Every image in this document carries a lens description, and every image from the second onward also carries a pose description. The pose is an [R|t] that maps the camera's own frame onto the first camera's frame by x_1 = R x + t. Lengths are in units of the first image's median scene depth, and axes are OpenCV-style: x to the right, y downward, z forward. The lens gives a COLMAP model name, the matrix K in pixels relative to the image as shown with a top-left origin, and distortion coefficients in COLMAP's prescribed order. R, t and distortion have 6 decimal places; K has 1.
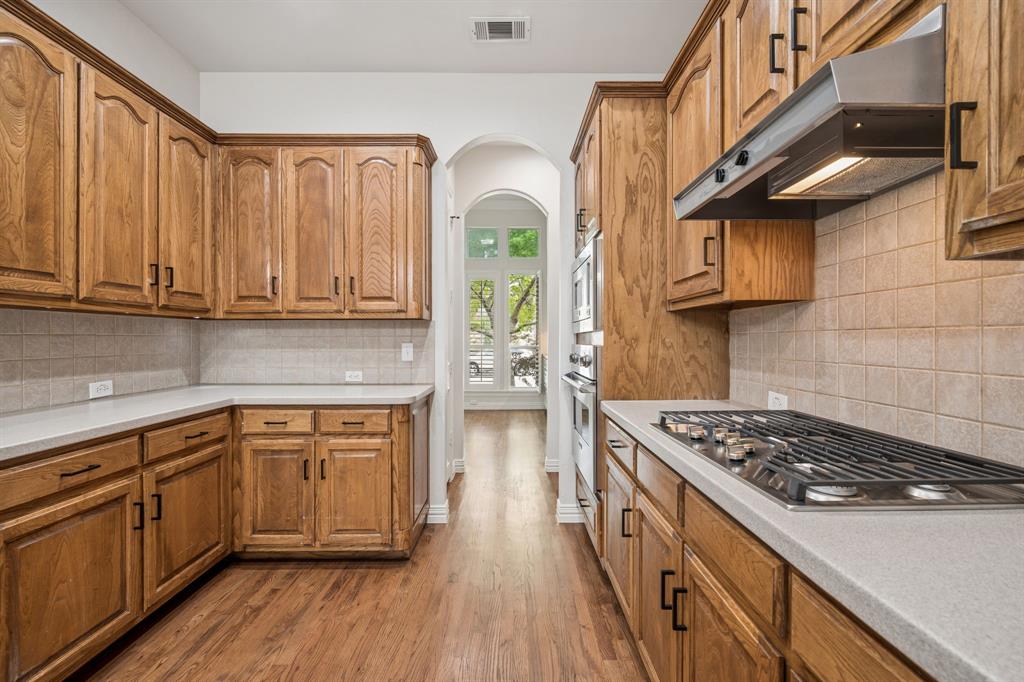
lens RADIAL K [[438.0, 0, 515.4], [0, 438.0, 338.8], [0, 0, 1]] dist [-0.000905, -0.000090]
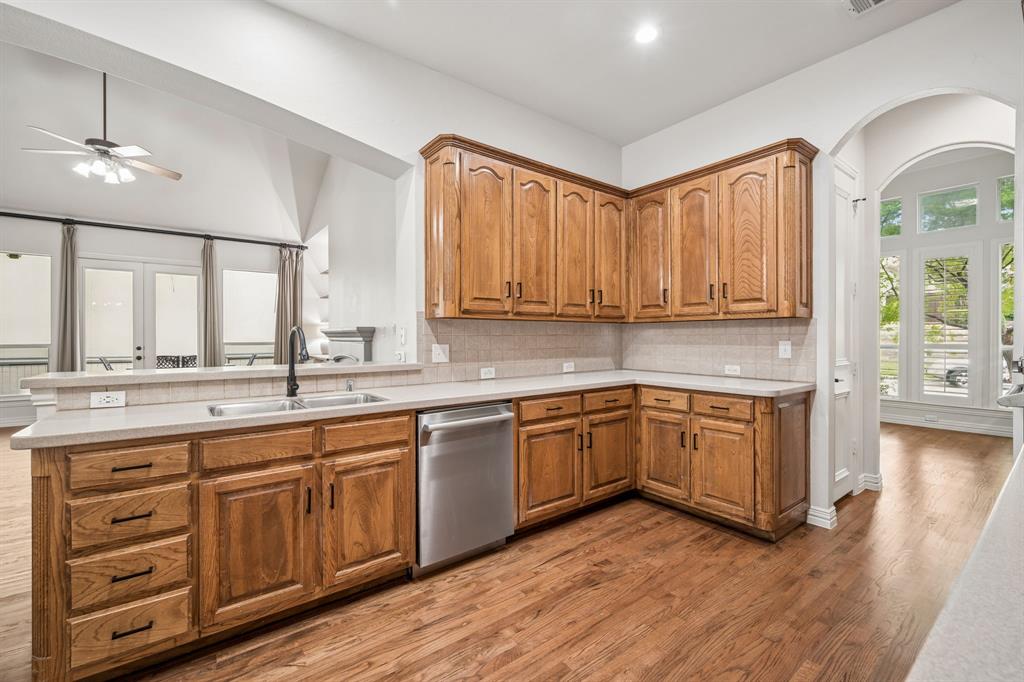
lens RADIAL K [[438.0, 0, 515.4], [0, 438.0, 338.8], [0, 0, 1]] dist [-0.000905, -0.000090]
pose [[0.604680, 0.002555, -0.796464, 0.236633], [0.002077, 0.999986, 0.004785, -0.001385], [0.796466, -0.004548, 0.604666, -0.155206]]
